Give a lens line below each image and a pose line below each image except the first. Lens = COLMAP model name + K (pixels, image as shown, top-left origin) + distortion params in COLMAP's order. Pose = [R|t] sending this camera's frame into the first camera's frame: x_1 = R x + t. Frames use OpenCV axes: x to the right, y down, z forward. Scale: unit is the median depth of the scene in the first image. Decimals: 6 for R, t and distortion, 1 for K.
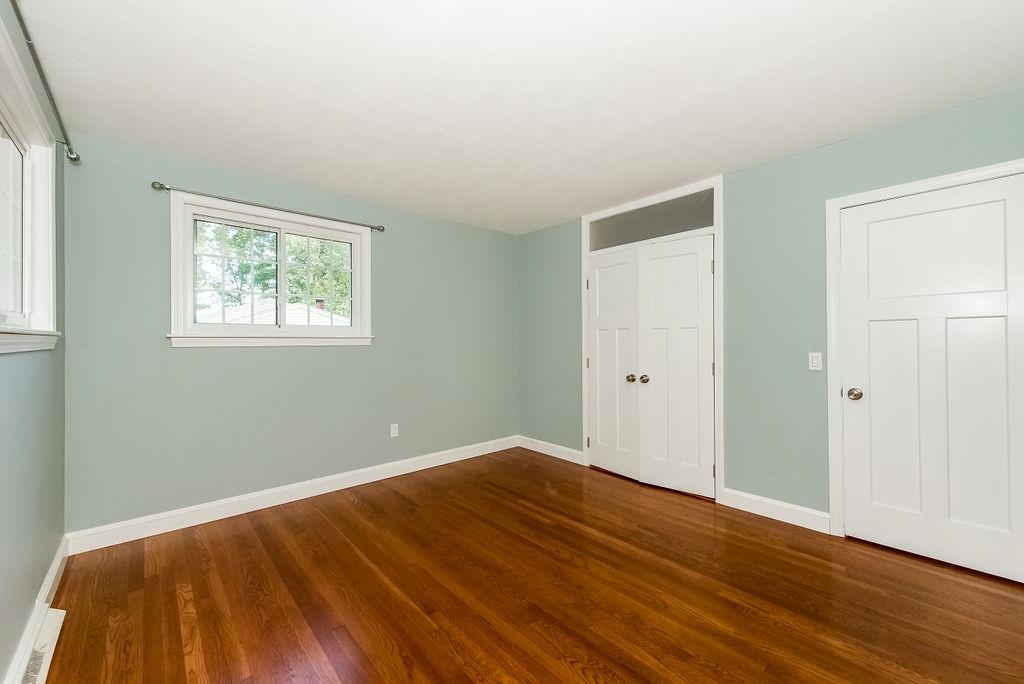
lens RADIAL K [[416.5, 0, 516.4], [0, 416.5, 343.1], [0, 0, 1]] dist [0.013610, -0.001270]
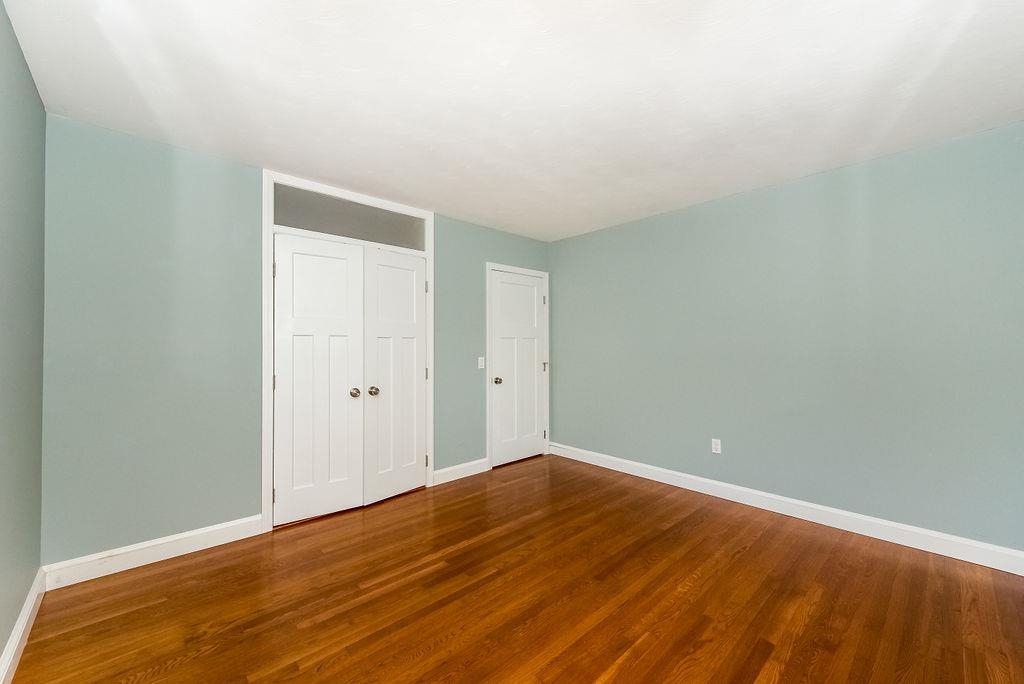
lens RADIAL K [[416.5, 0, 516.0], [0, 416.5, 342.7], [0, 0, 1]] dist [0.013610, -0.001270]
pose [[-0.046362, 0.016841, 0.998783, -0.832259], [0.007408, 0.999836, -0.016515, -0.003997], [-0.998897, 0.006633, -0.046480, 0.946462]]
